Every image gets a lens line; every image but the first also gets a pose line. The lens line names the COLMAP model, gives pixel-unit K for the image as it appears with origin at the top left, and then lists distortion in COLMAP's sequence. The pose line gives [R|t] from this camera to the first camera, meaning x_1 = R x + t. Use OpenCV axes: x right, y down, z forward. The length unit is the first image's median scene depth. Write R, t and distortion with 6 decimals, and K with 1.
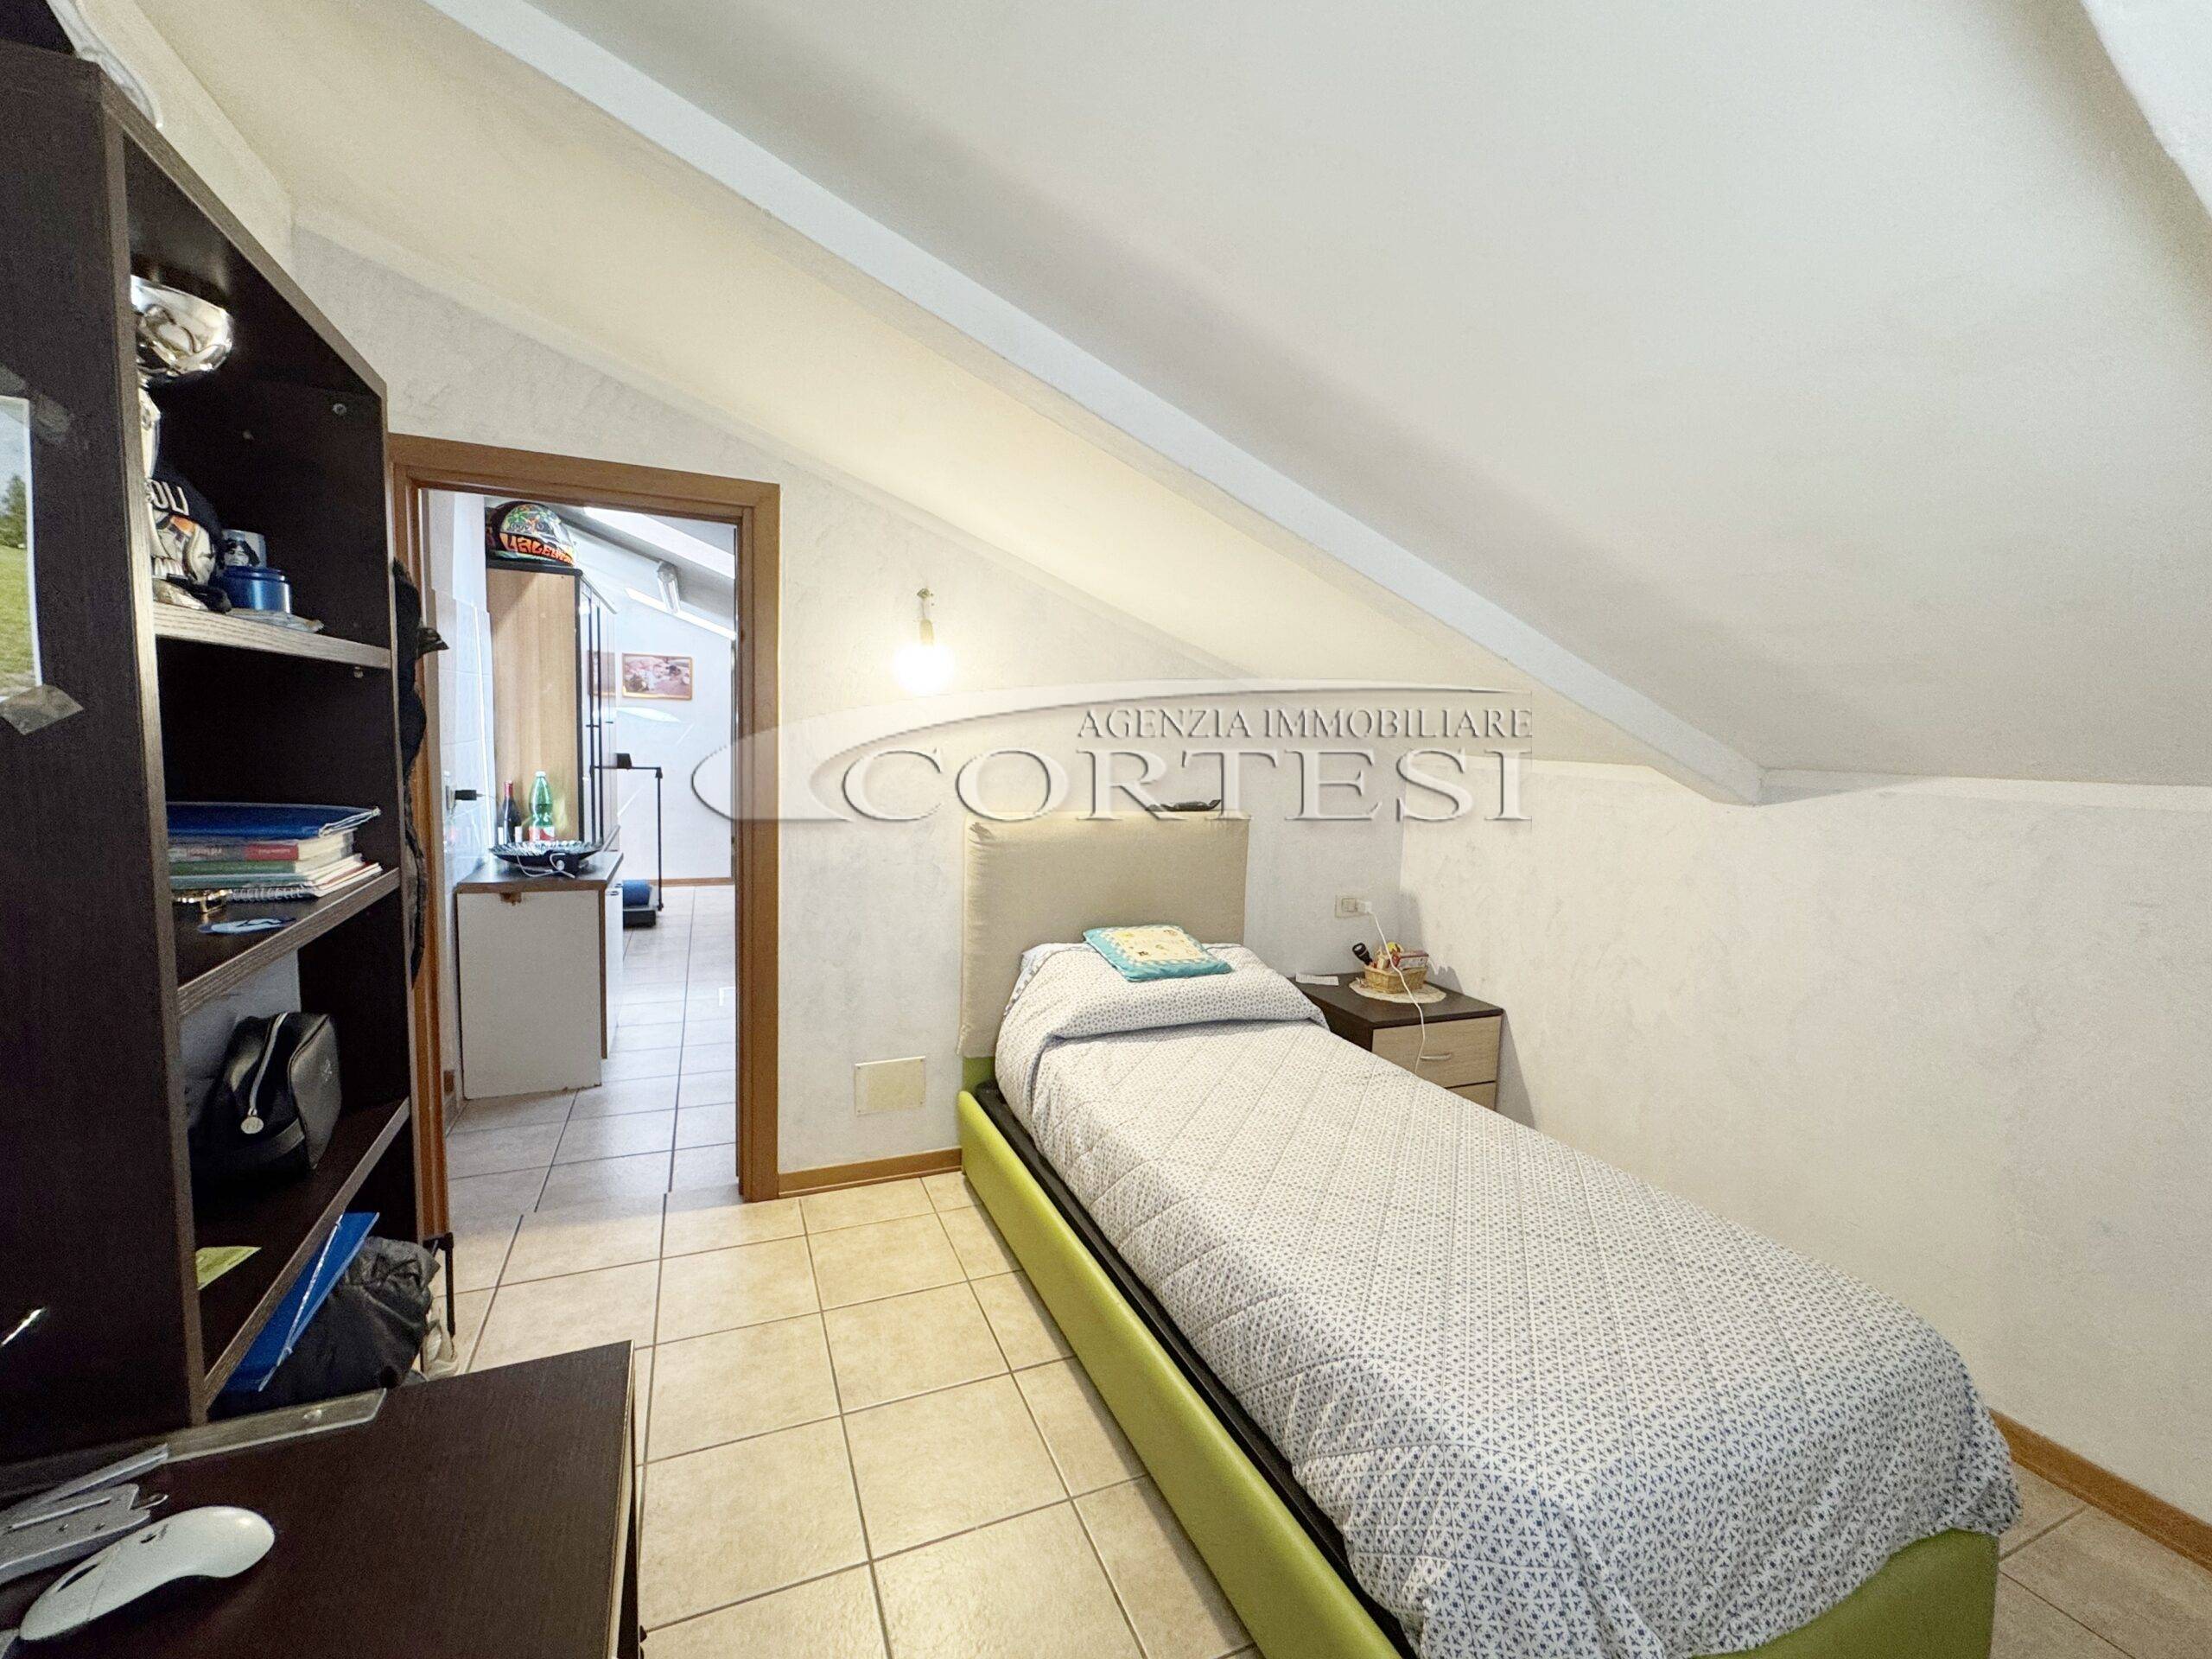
lens RADIAL K [[915.4, 0, 1098.8], [0, 915.4, 823.3], [0, 0, 1]] dist [0.002990, -0.000033]
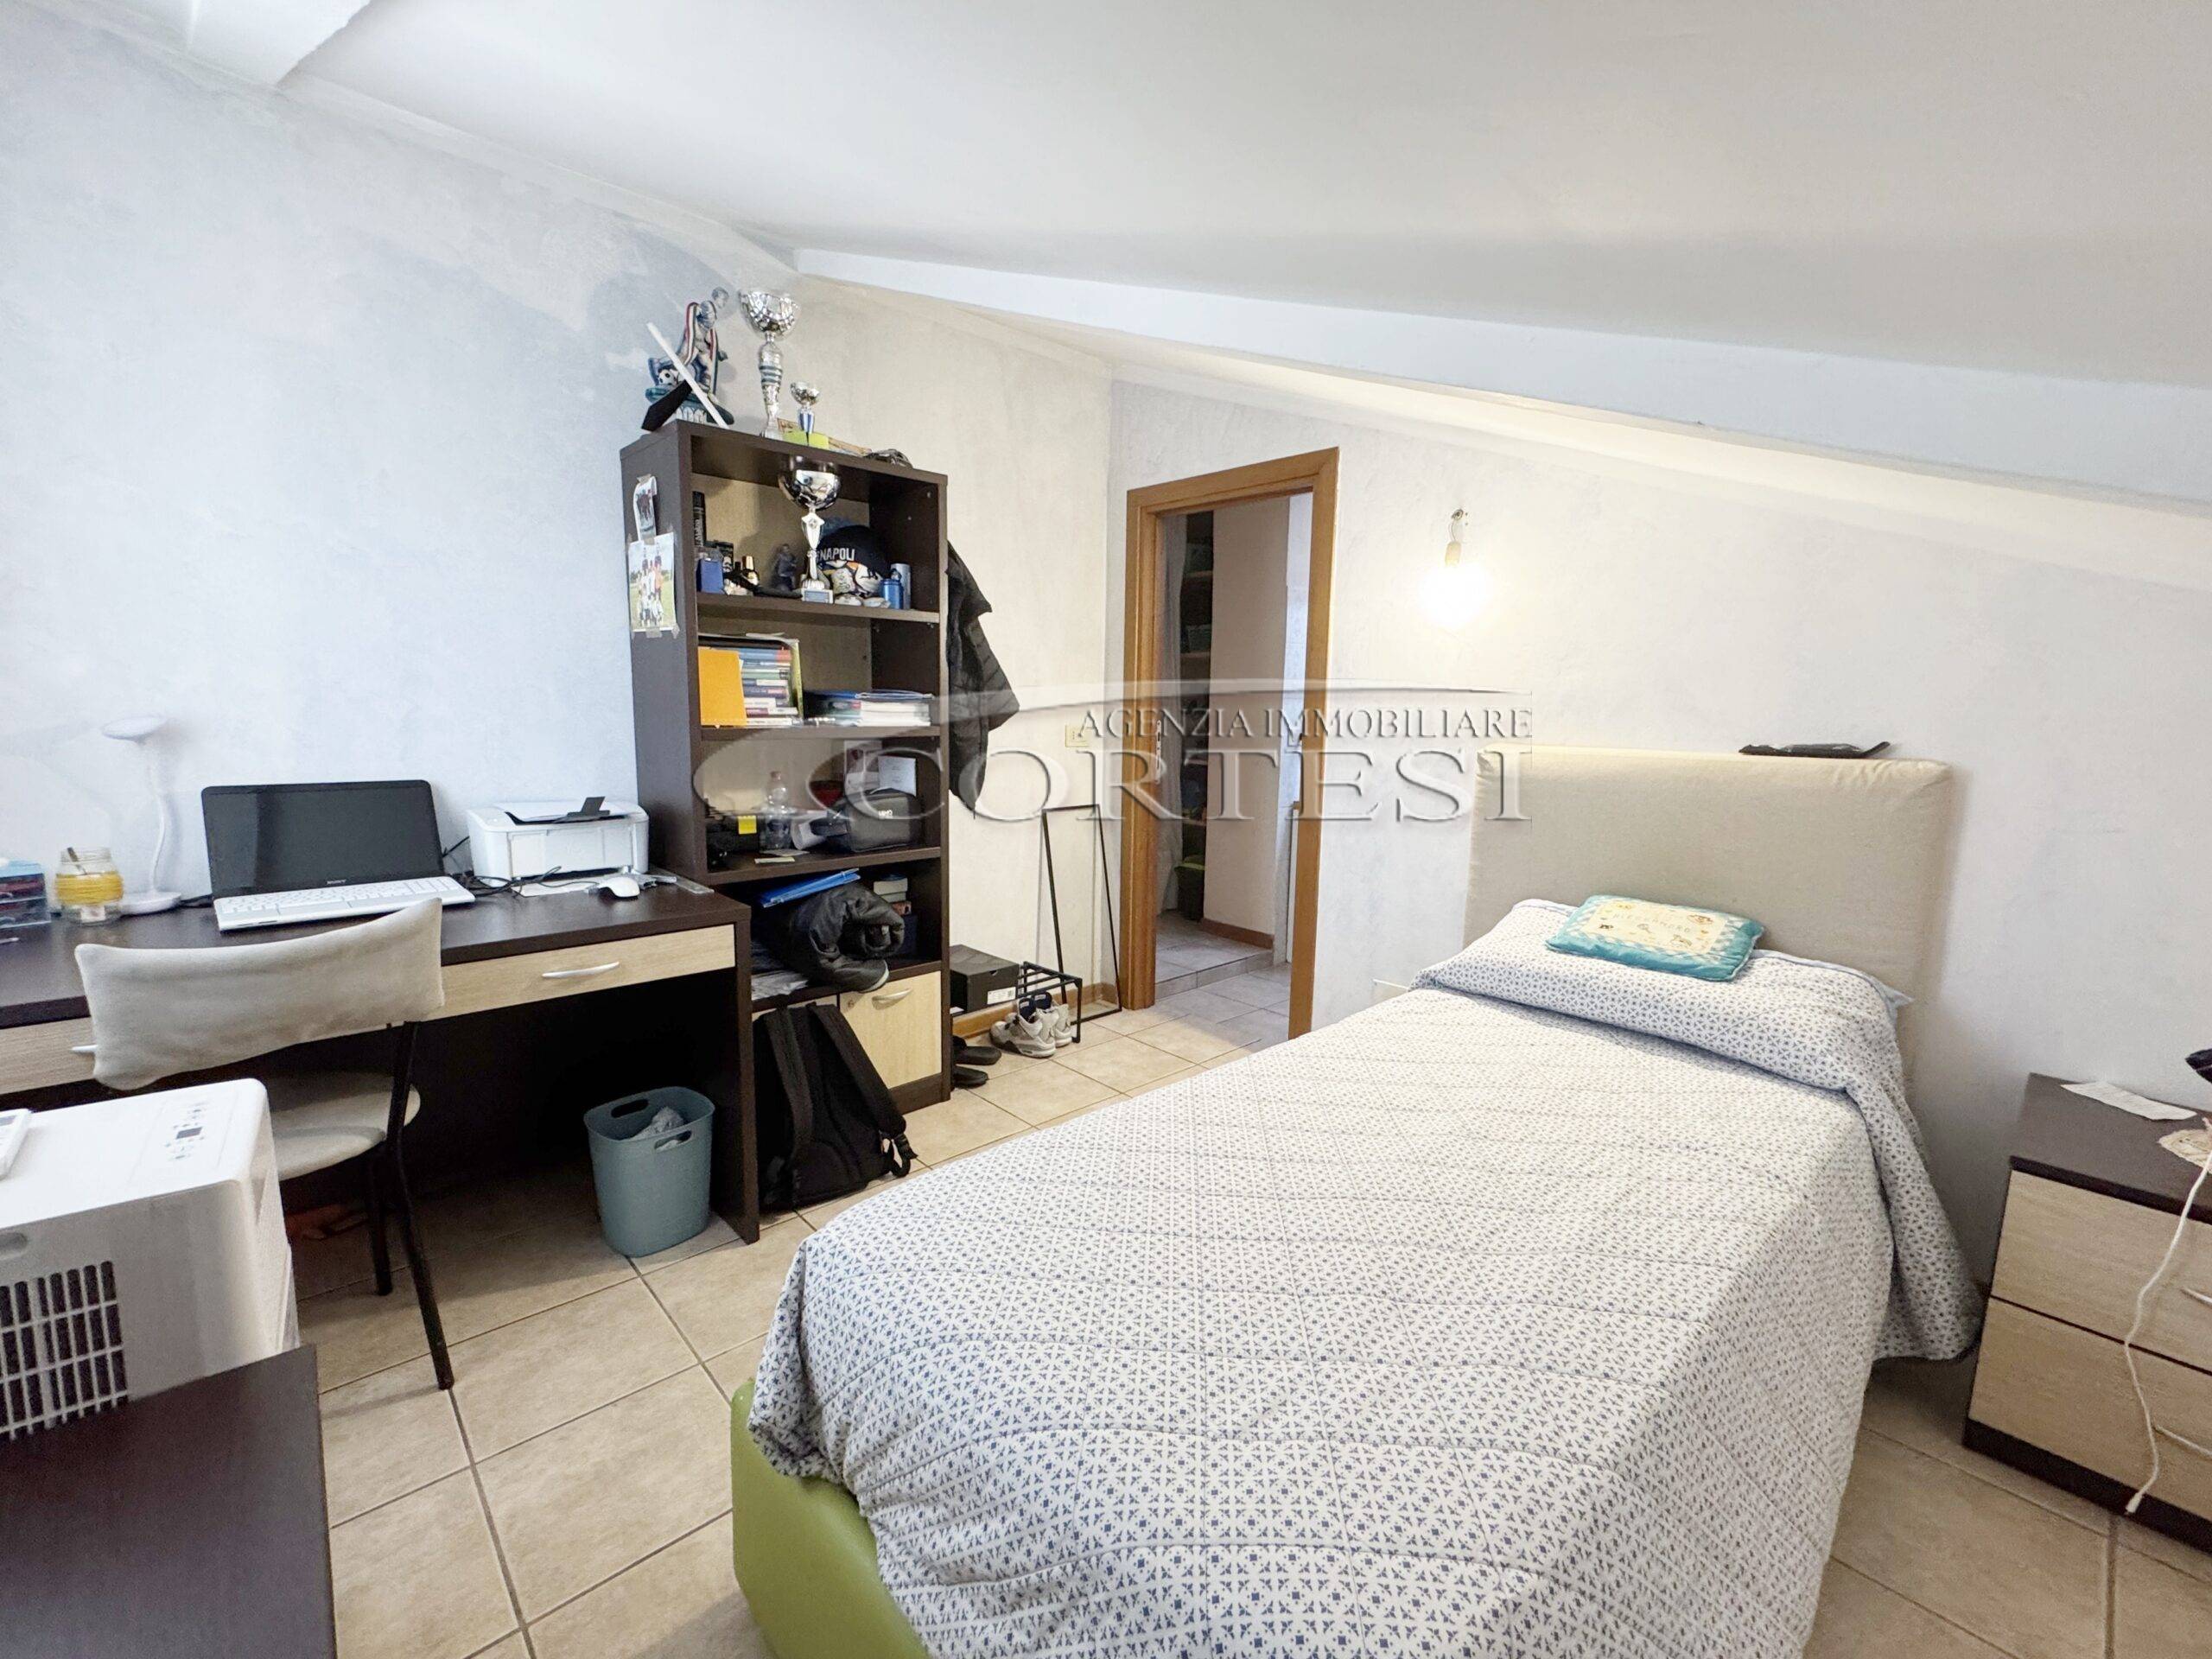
lens RADIAL K [[915.4, 0, 1122.7], [0, 915.4, 823.4], [0, 0, 1]] dist [0.002990, -0.000033]
pose [[0.364712, 0.092485, -0.926516, 0.635149], [-0.097561, 0.993373, 0.060755, 0.051460], [0.925995, 0.068233, 0.371318, 0.351191]]
